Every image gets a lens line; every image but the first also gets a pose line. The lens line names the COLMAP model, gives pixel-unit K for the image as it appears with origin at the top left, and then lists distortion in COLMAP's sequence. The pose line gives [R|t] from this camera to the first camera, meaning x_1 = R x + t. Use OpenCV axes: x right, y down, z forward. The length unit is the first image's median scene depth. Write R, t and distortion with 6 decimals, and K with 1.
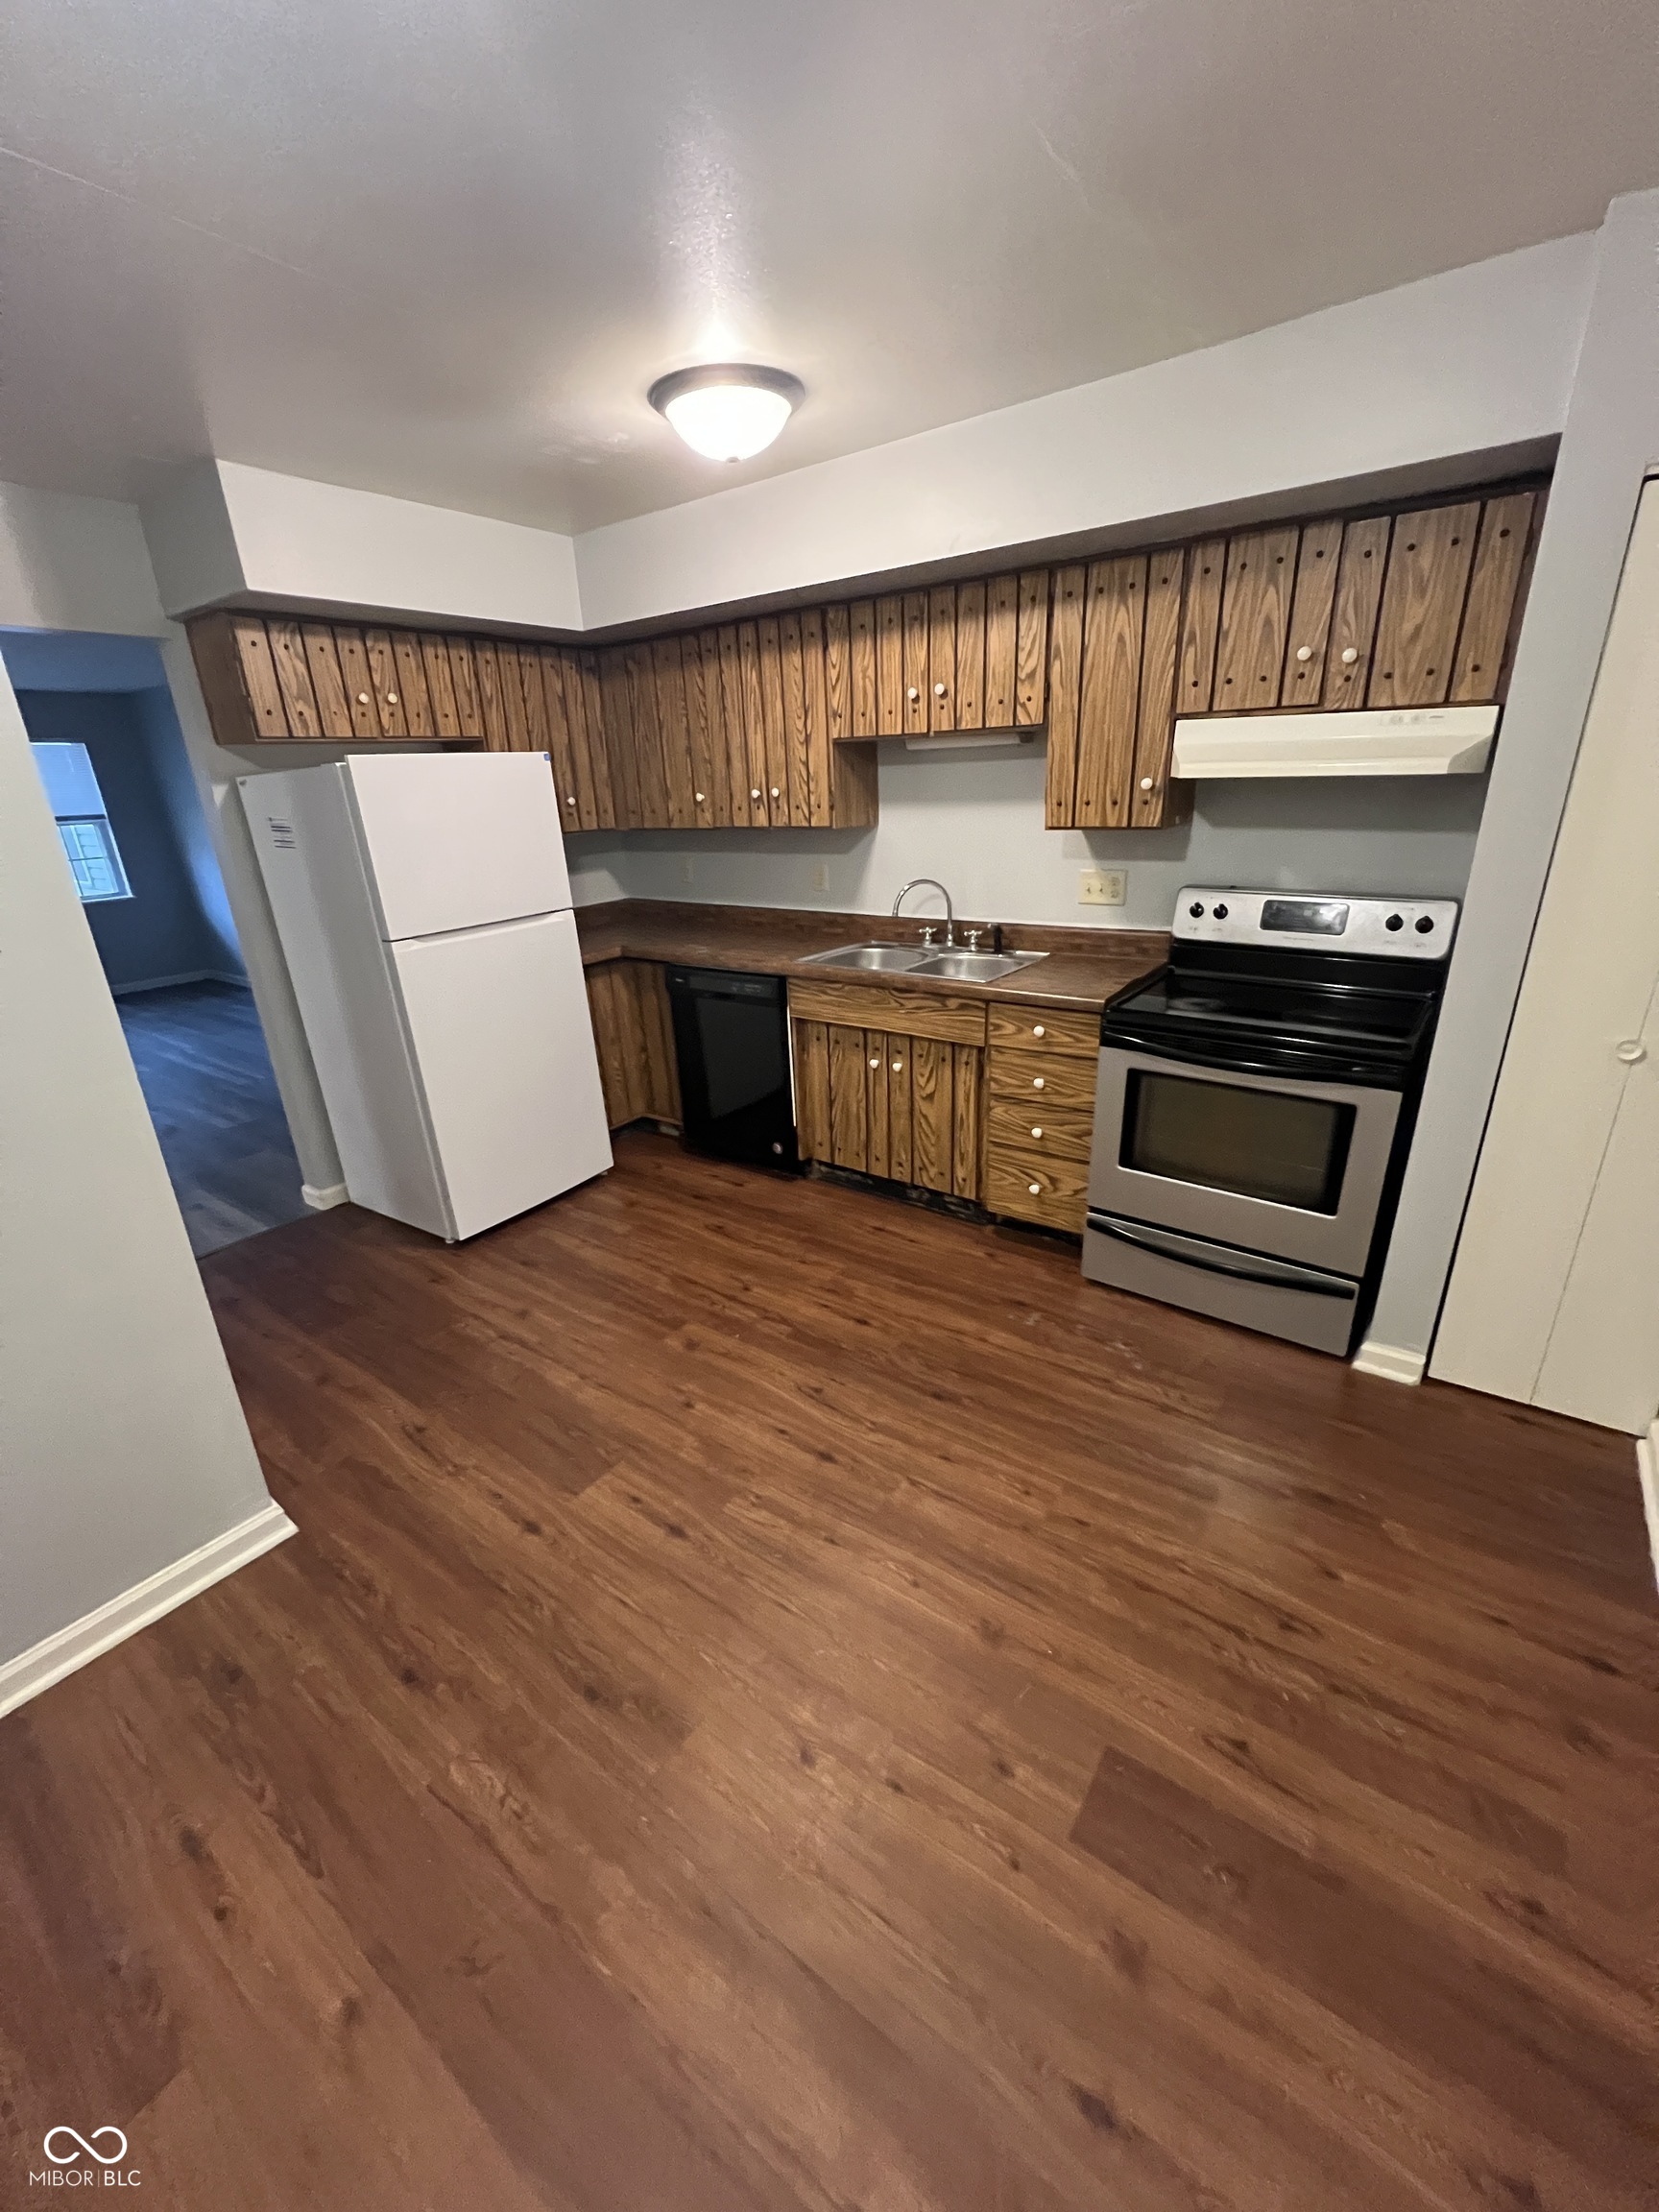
lens RADIAL K [[887.0, 0, 829.5], [0, 887.0, 1106.0], [0, 0, 1]] dist [-0.000026, 0.000019]
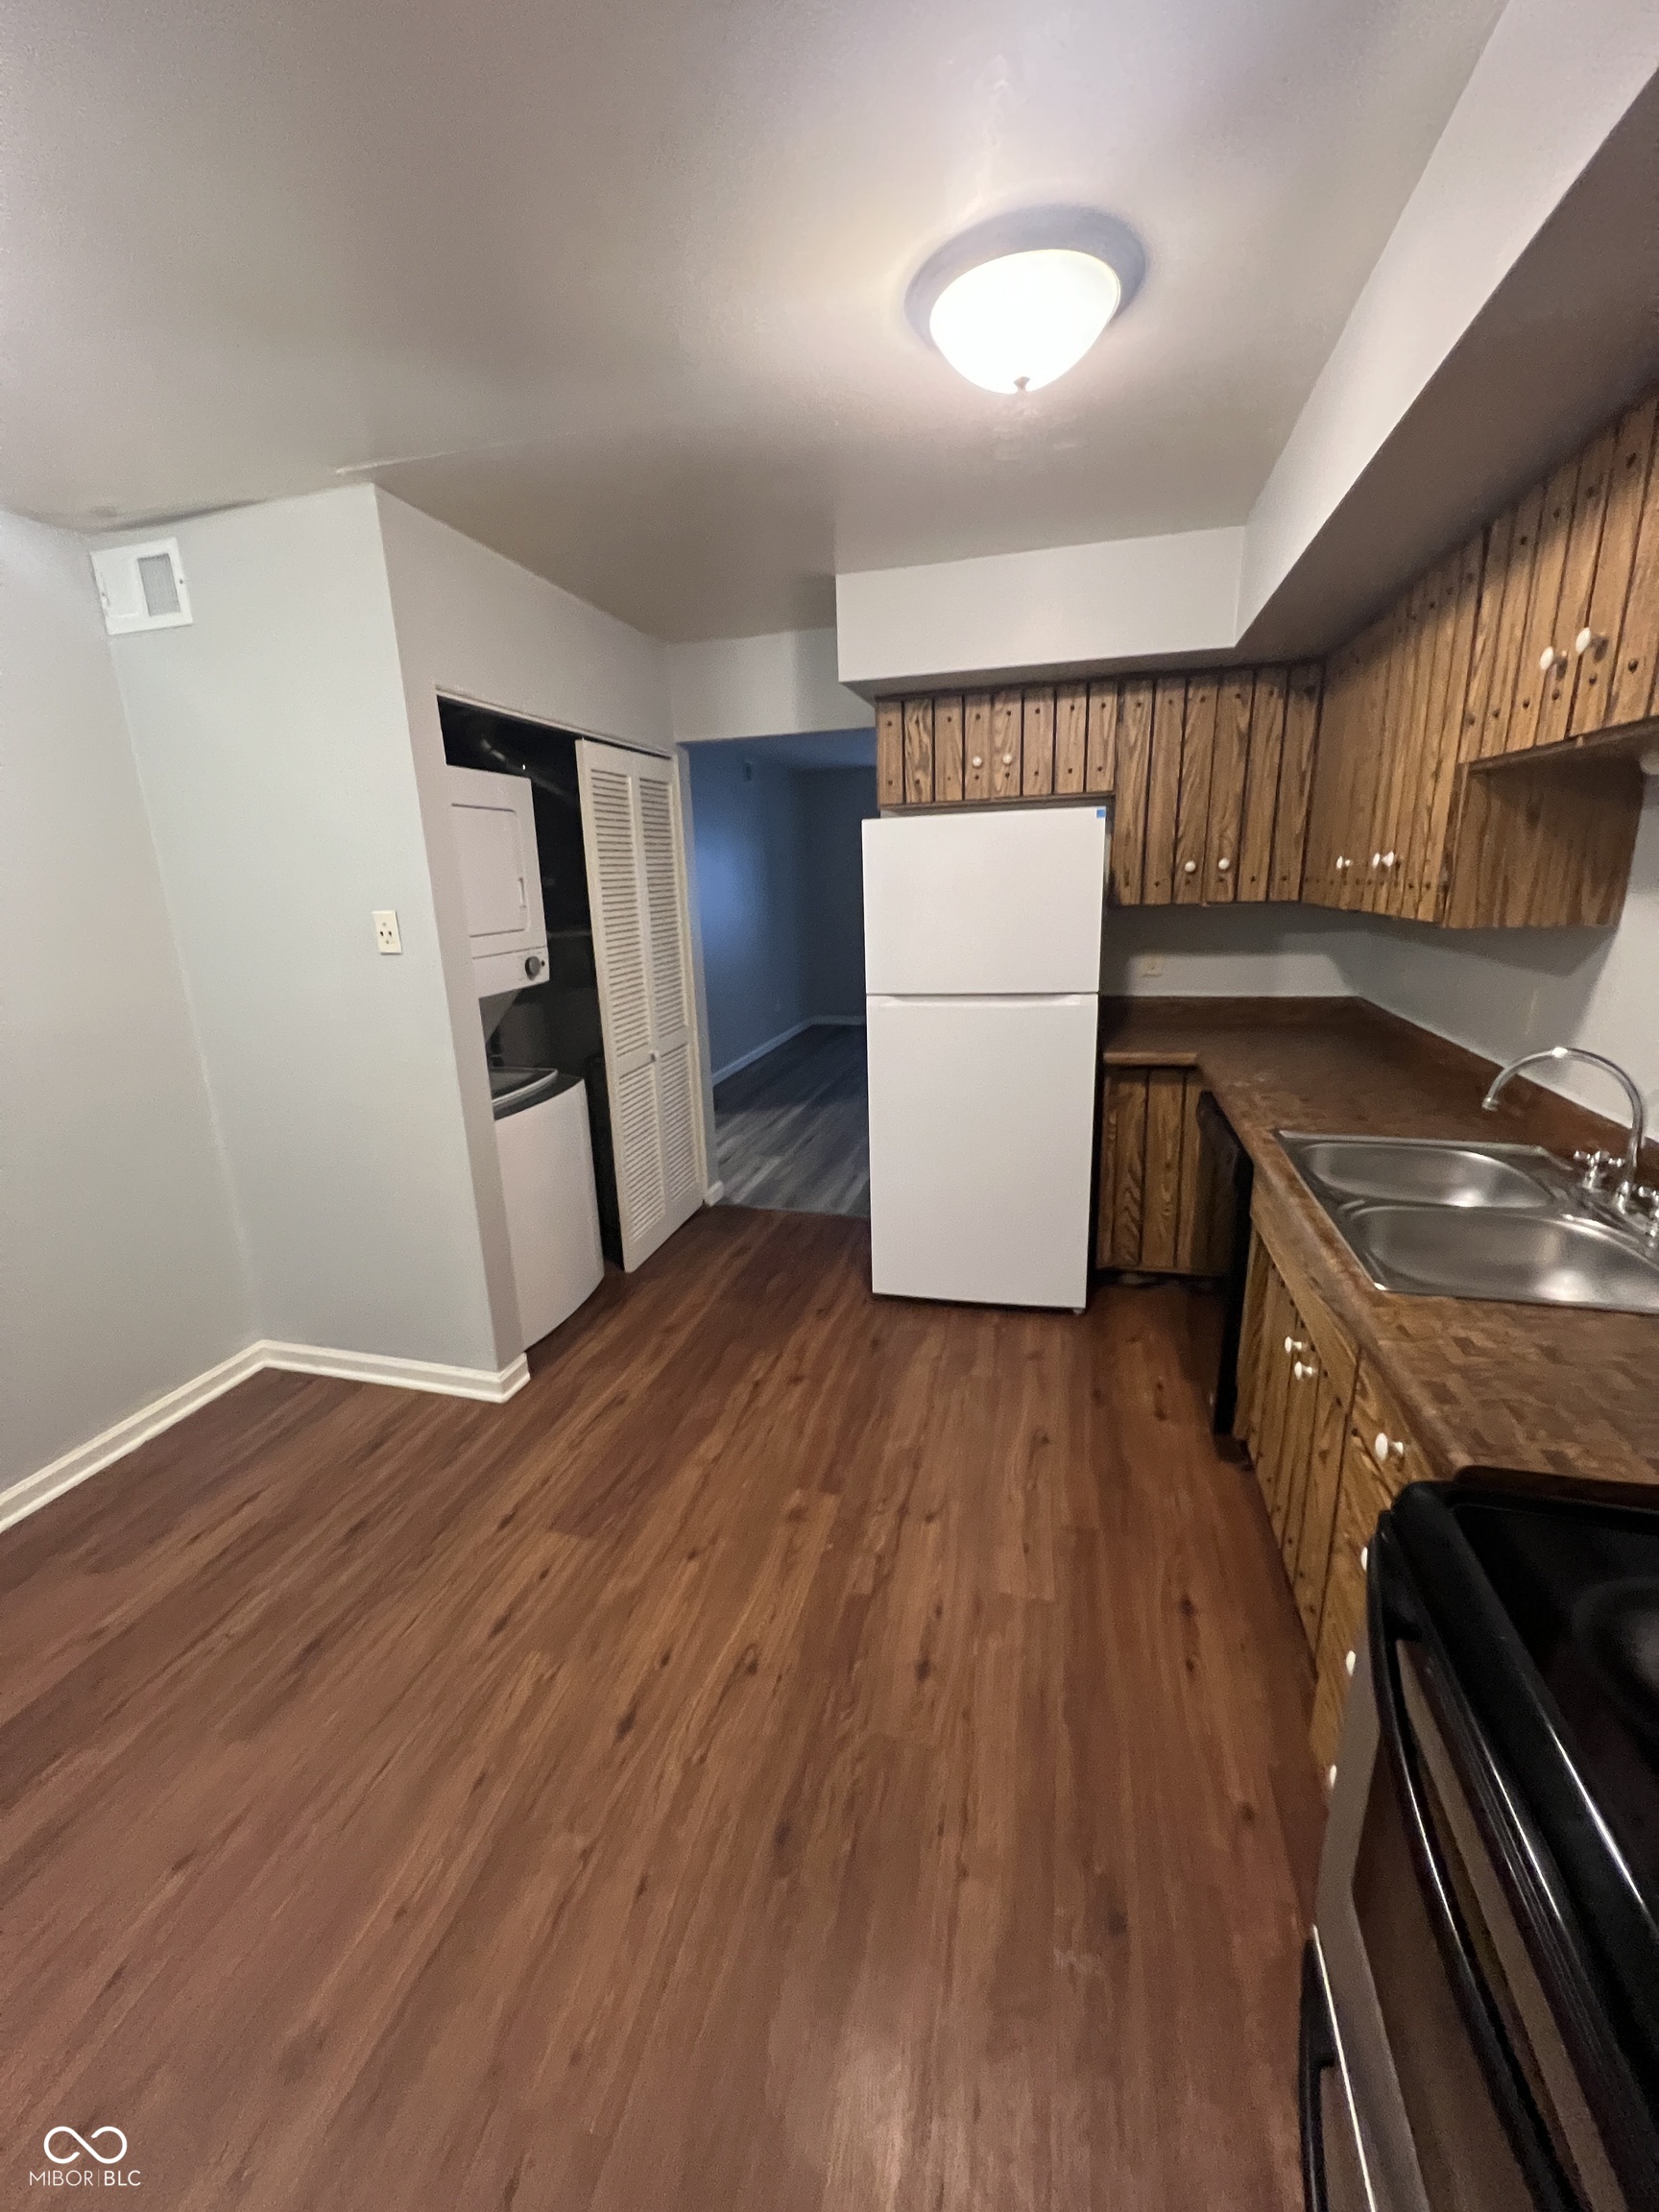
lens RADIAL K [[887.0, 0, 829.5], [0, 887.0, 1106.0], [0, 0, 1]] dist [-0.000026, 0.000019]
pose [[0.356242, 0.268635, -0.894945, 0.447882], [-0.309010, 0.937761, 0.158482, -0.208113], [0.881819, 0.220089, 0.417081, 0.538309]]
